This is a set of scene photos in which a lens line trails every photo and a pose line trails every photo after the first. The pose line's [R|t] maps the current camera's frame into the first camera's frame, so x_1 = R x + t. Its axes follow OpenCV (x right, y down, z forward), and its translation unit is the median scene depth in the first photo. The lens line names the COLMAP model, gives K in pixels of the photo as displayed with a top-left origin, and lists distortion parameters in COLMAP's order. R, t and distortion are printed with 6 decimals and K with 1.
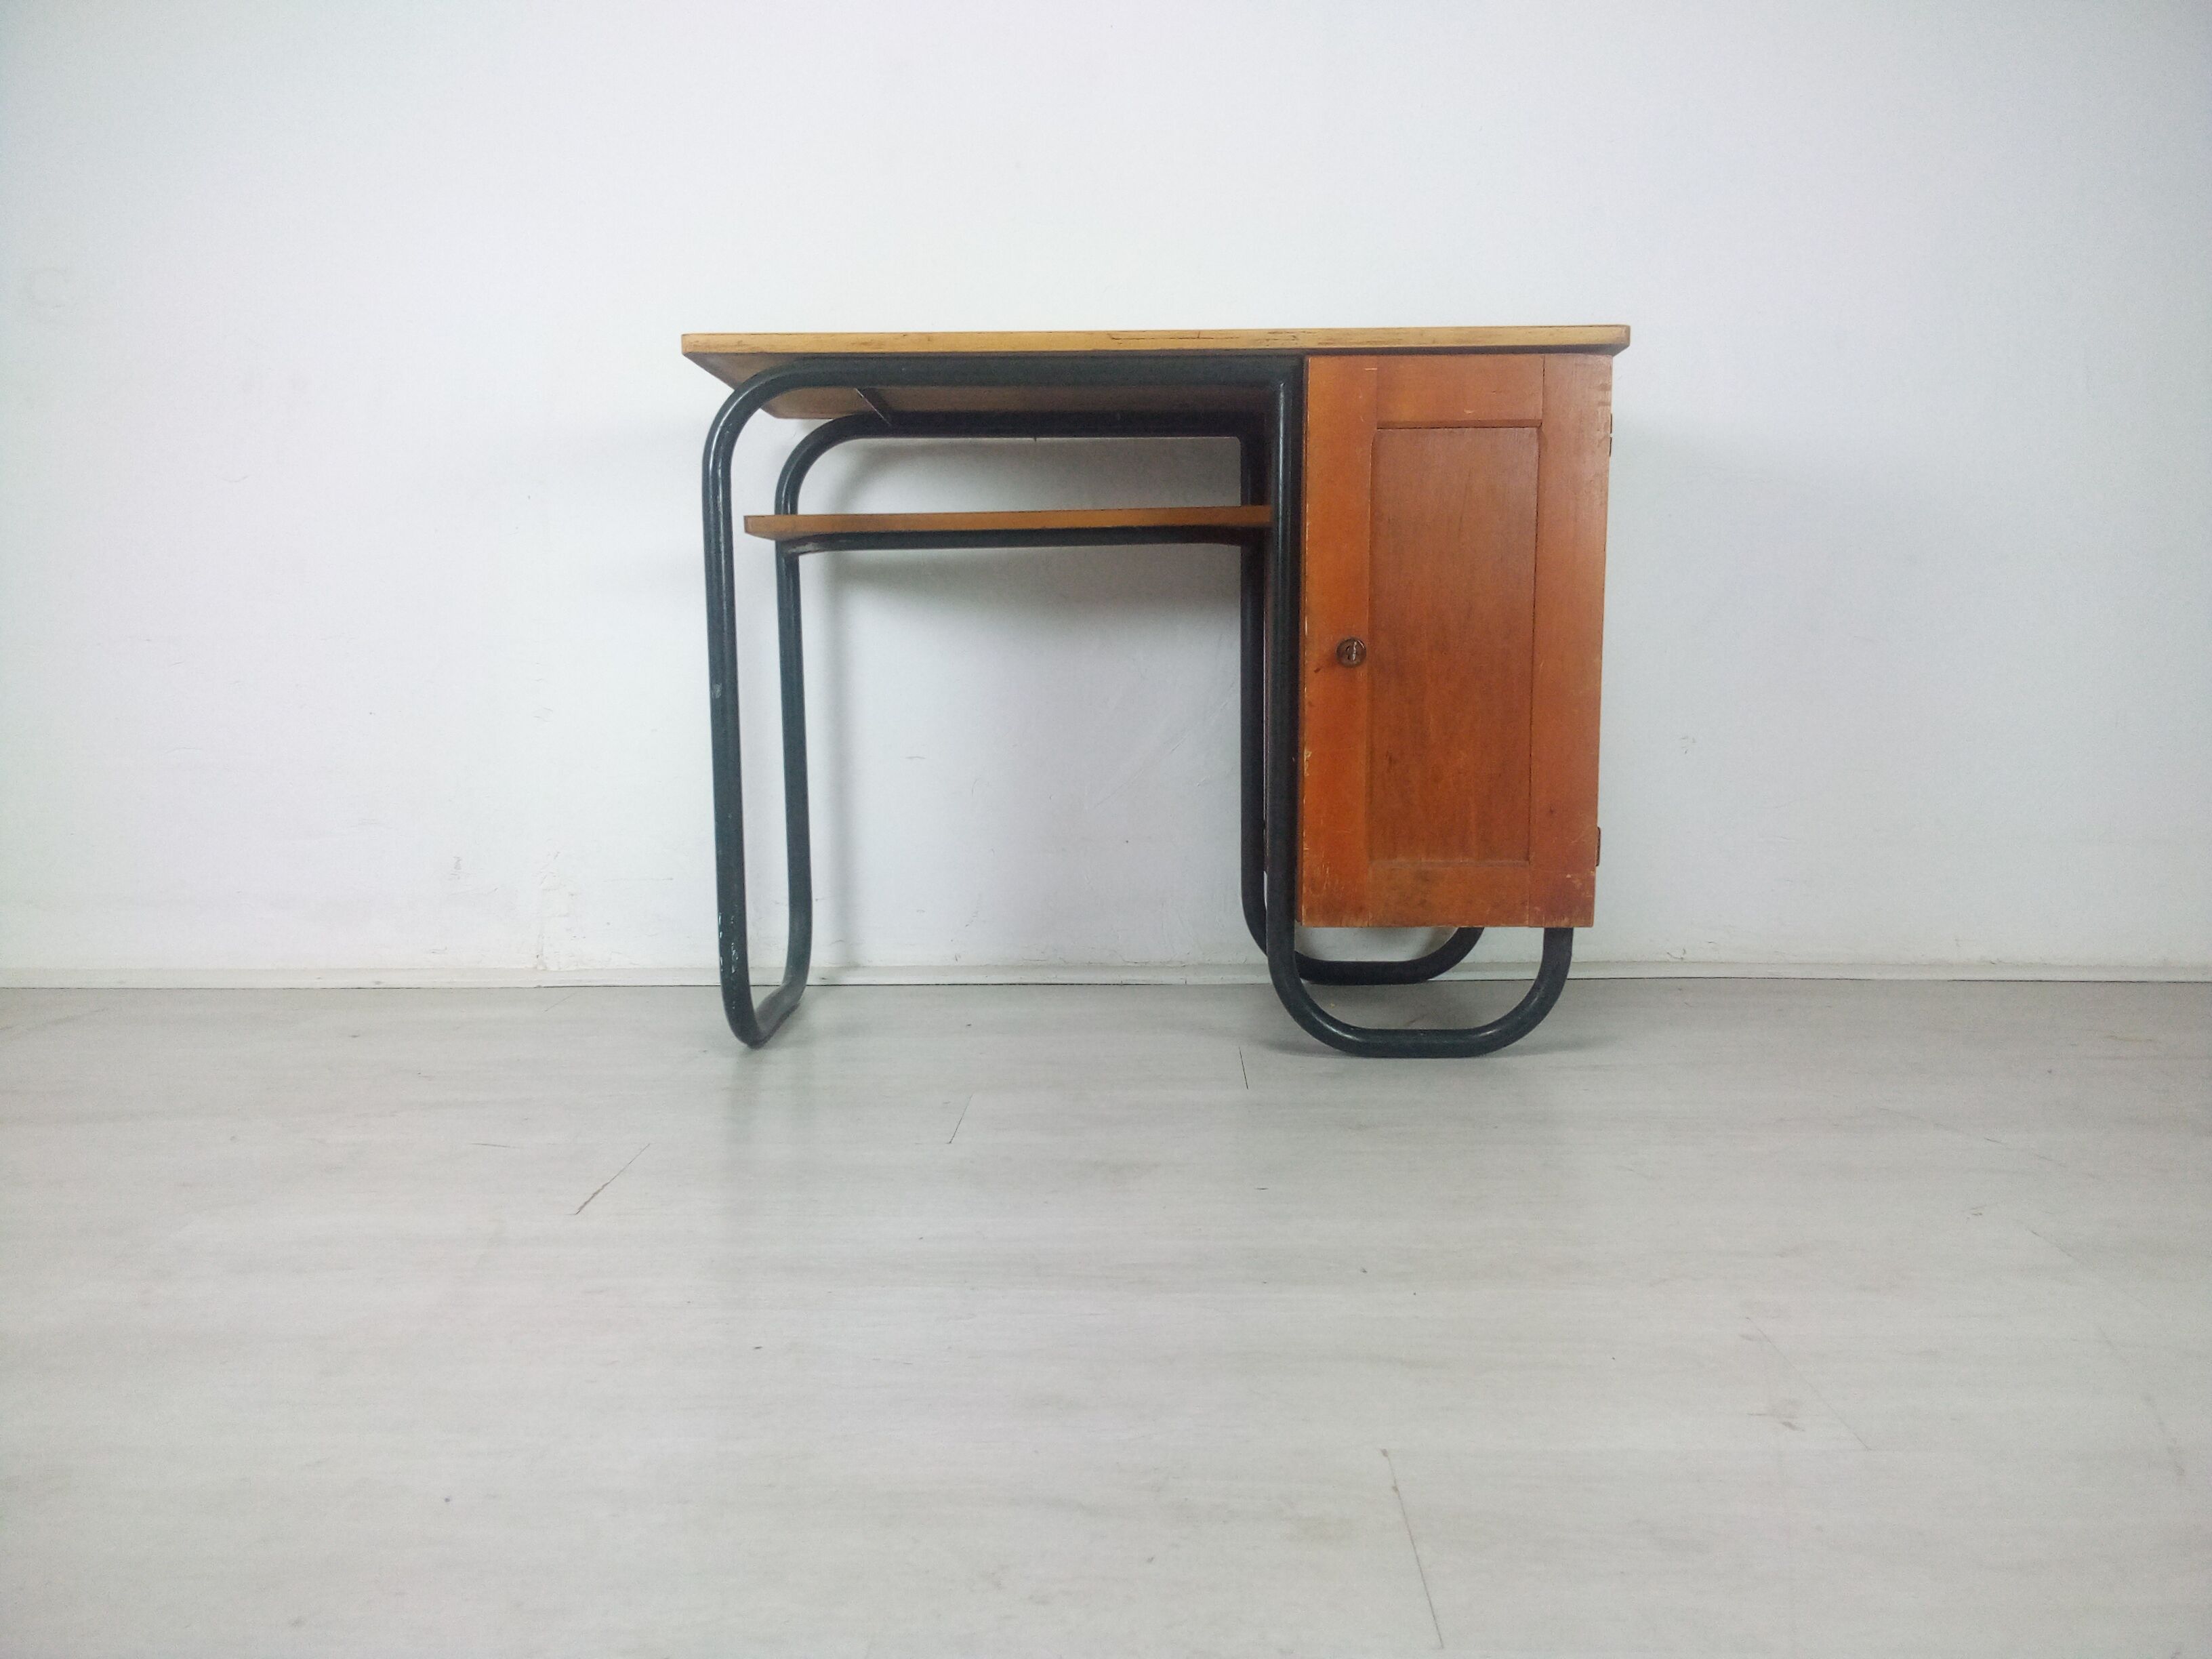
lens RADIAL K [[1729.4, 0, 1102.9], [0, 1729.4, 841.9], [0, 0, 1]] dist [0.053234, -0.106019]
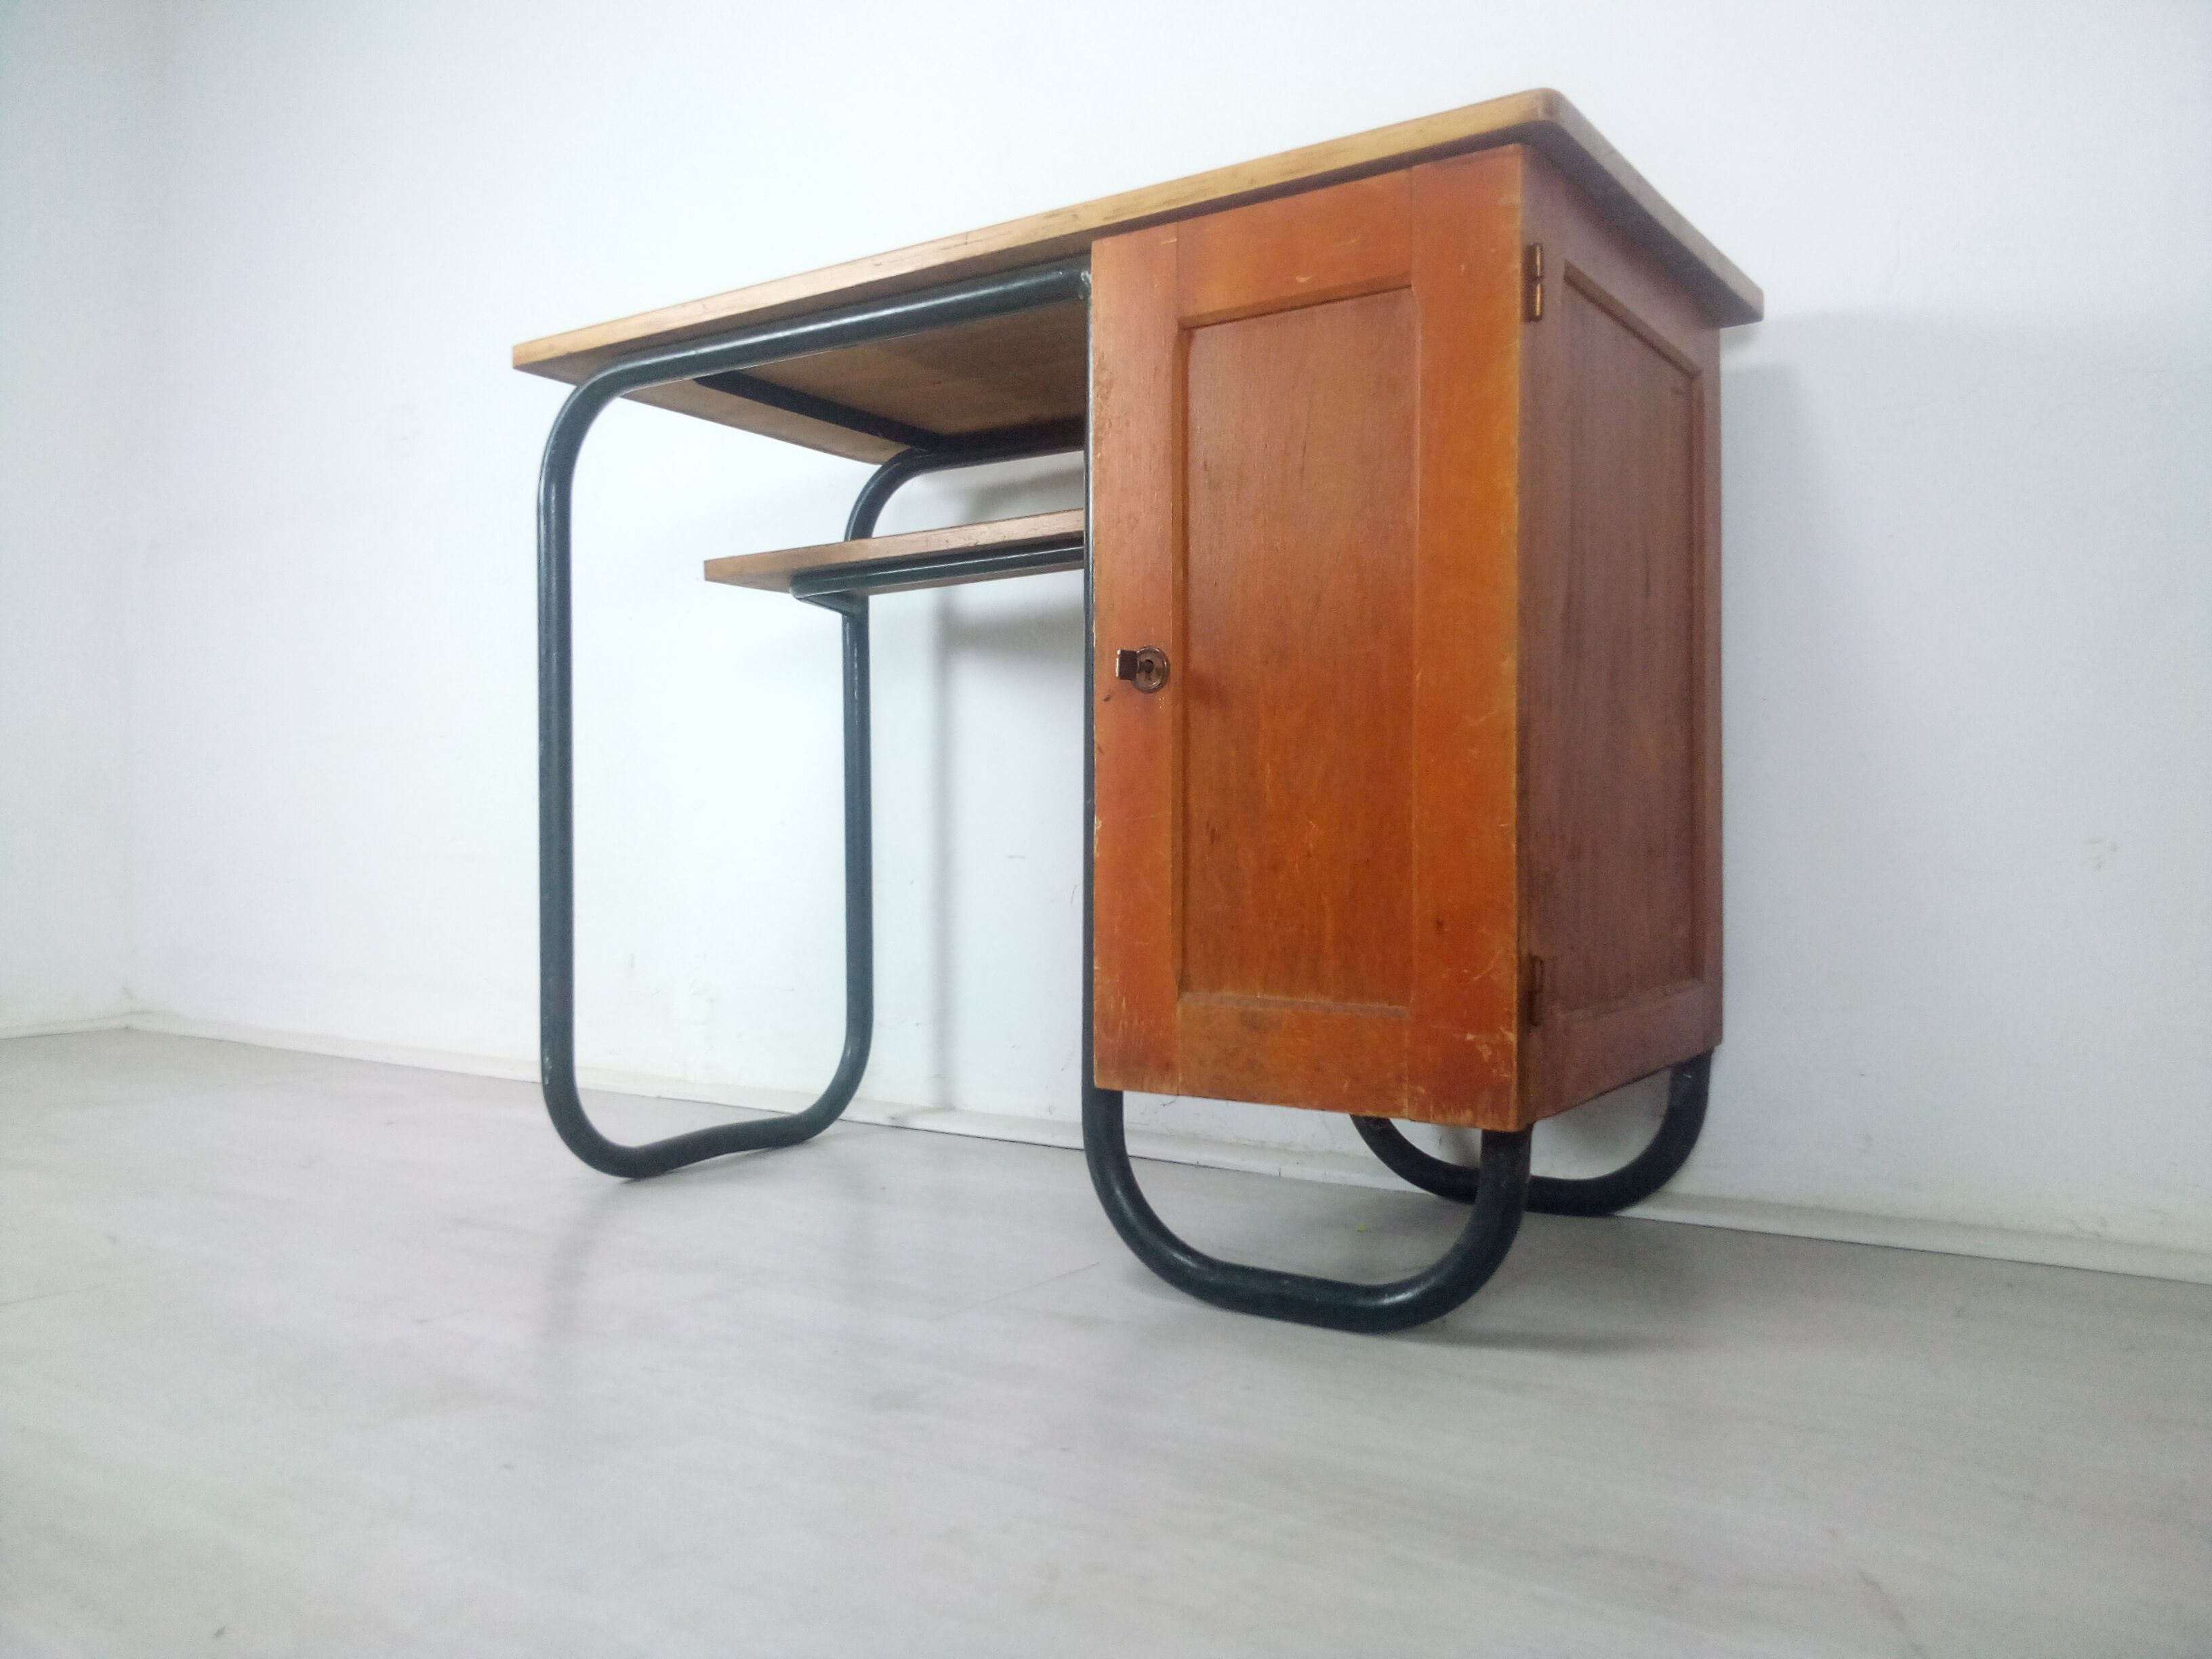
lens RADIAL K [[1729.4, 0, 1102.9], [0, 1729.4, 841.9], [0, 0, 1]] dist [0.053234, -0.106019]
pose [[0.835019, 0.008937, -0.550149, 0.483793], [-0.064121, 0.994636, -0.081165, 0.009636], [0.546472, 0.103051, 0.831113, 0.447161]]
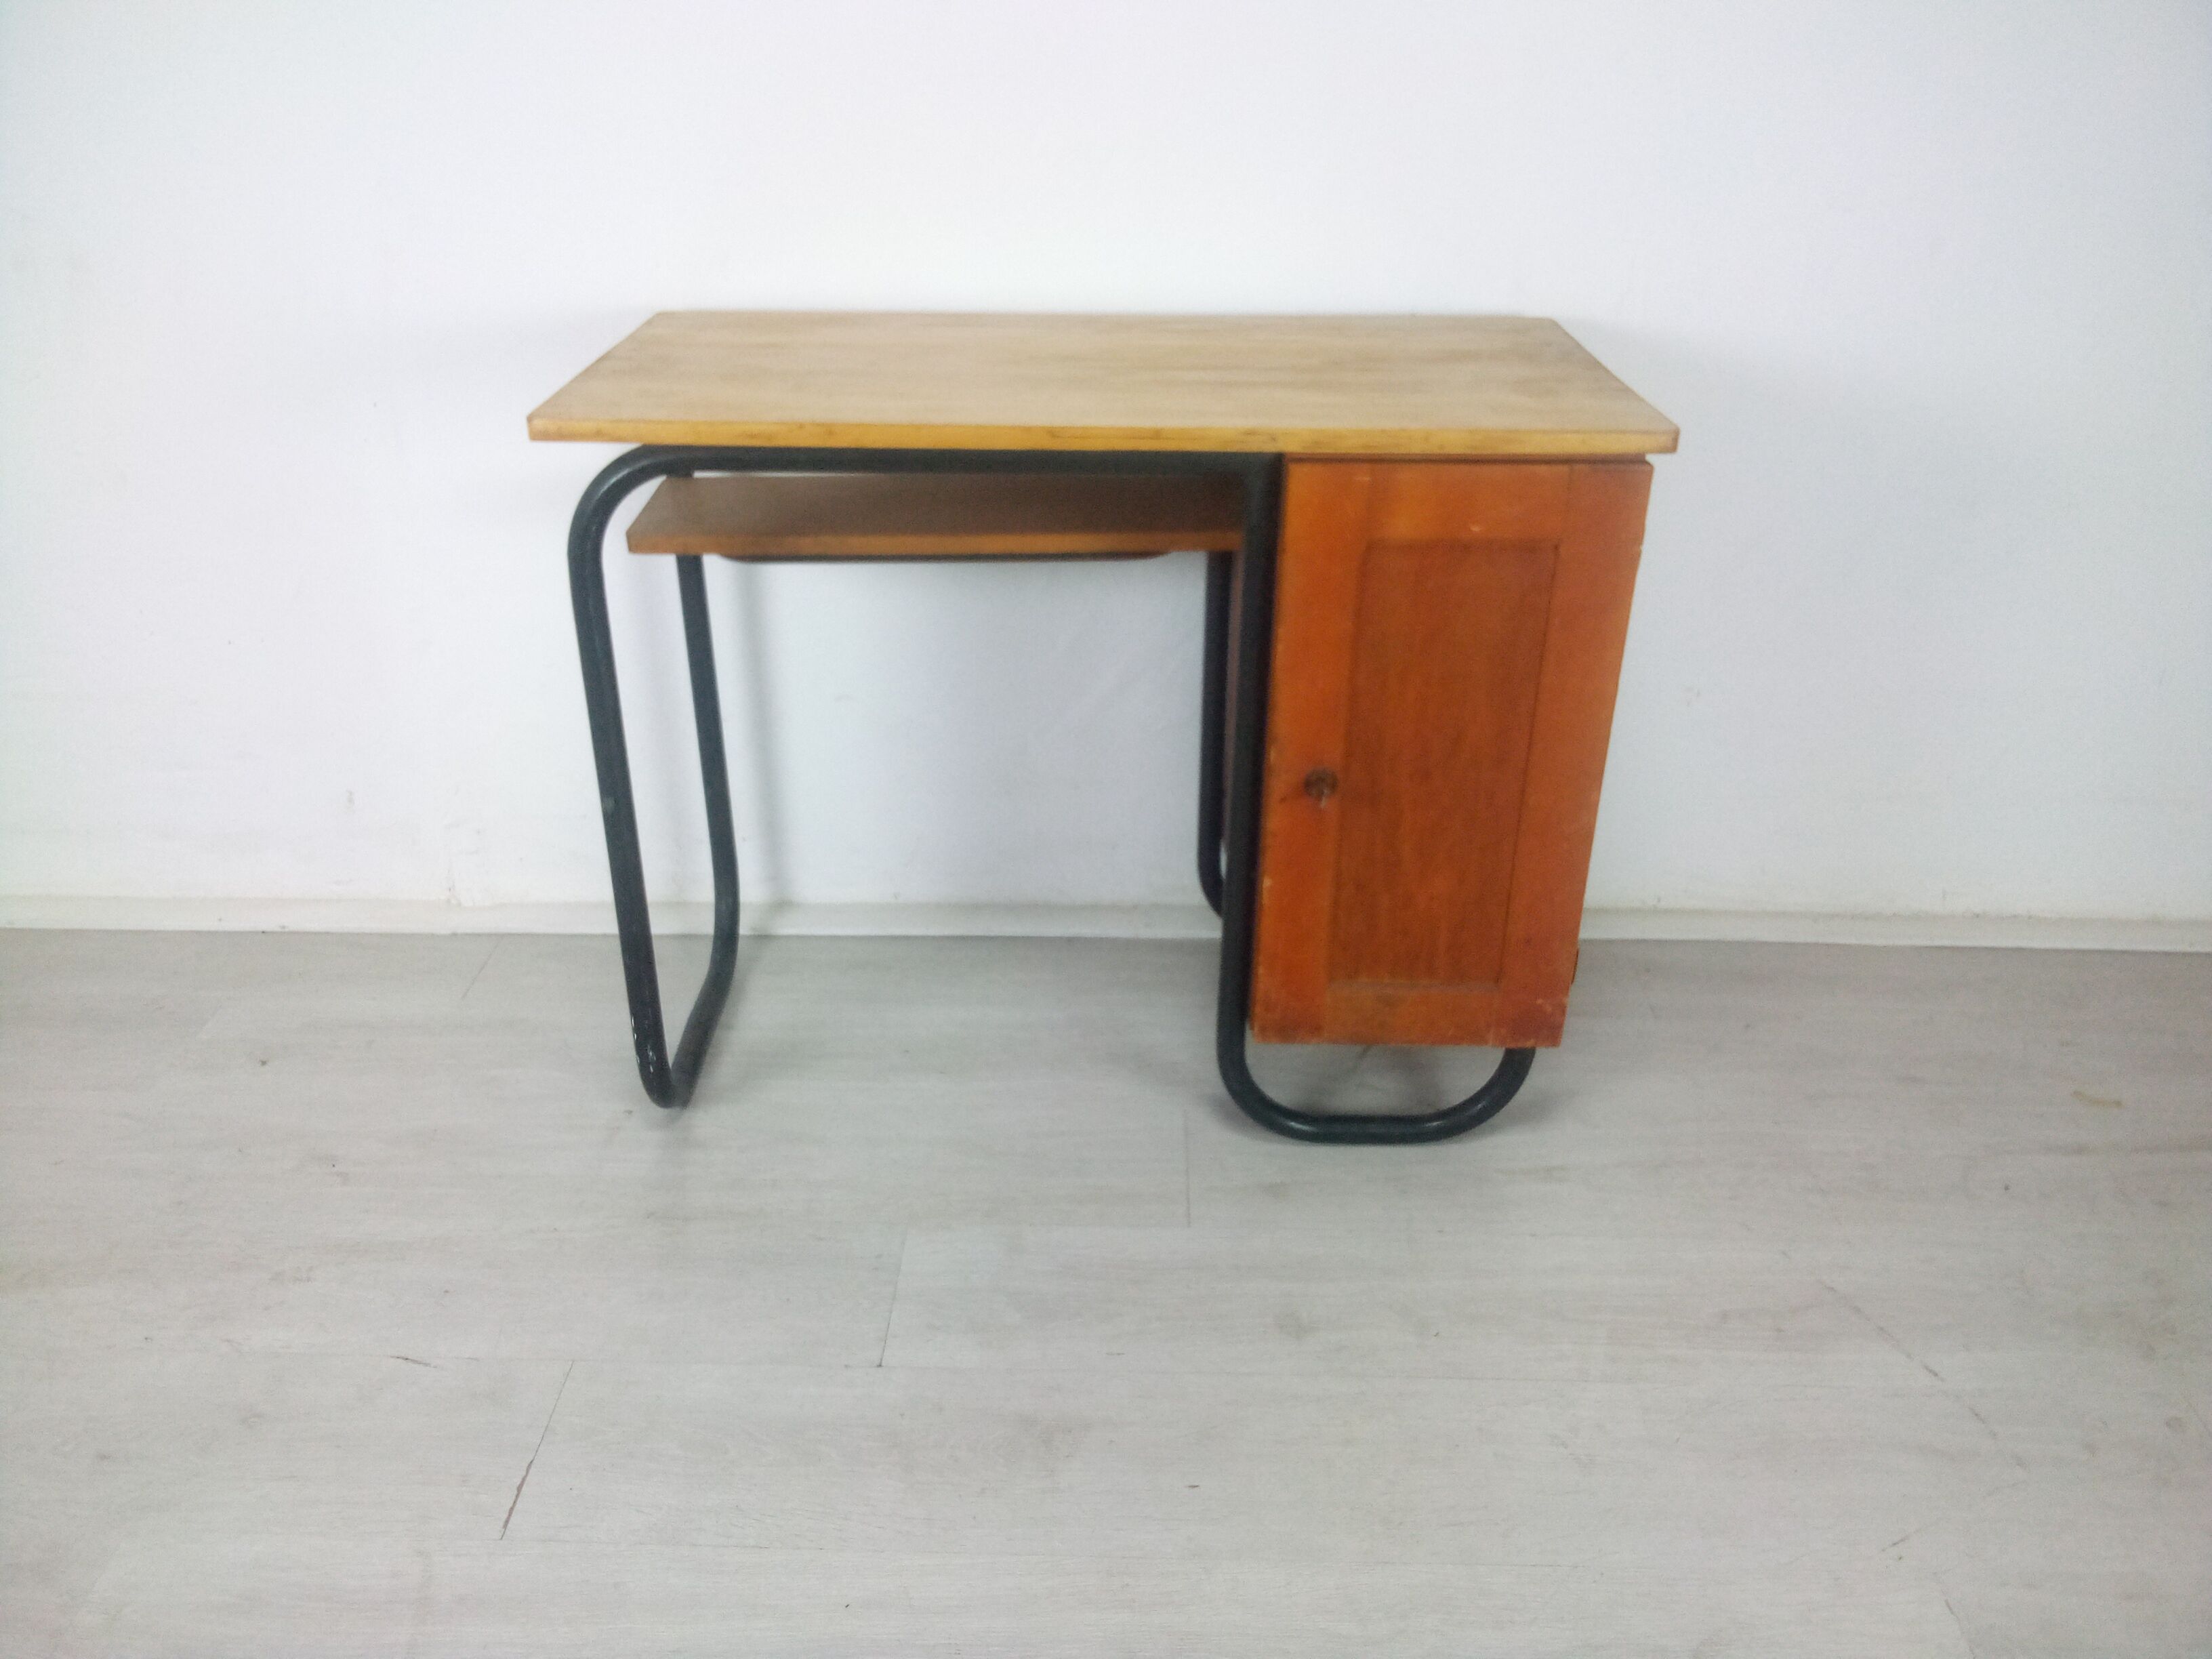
lens RADIAL K [[1741.6, 0, 1103.1], [0, 1741.6, 844.4], [0, 0, 1]] dist [0.054484, -0.110752]
pose [[0.999802, 0.007240, 0.018517, 0.014657], [-0.013319, 0.935383, 0.353386, -0.390350], [-0.014762, -0.353563, 0.935294, 0.150994]]
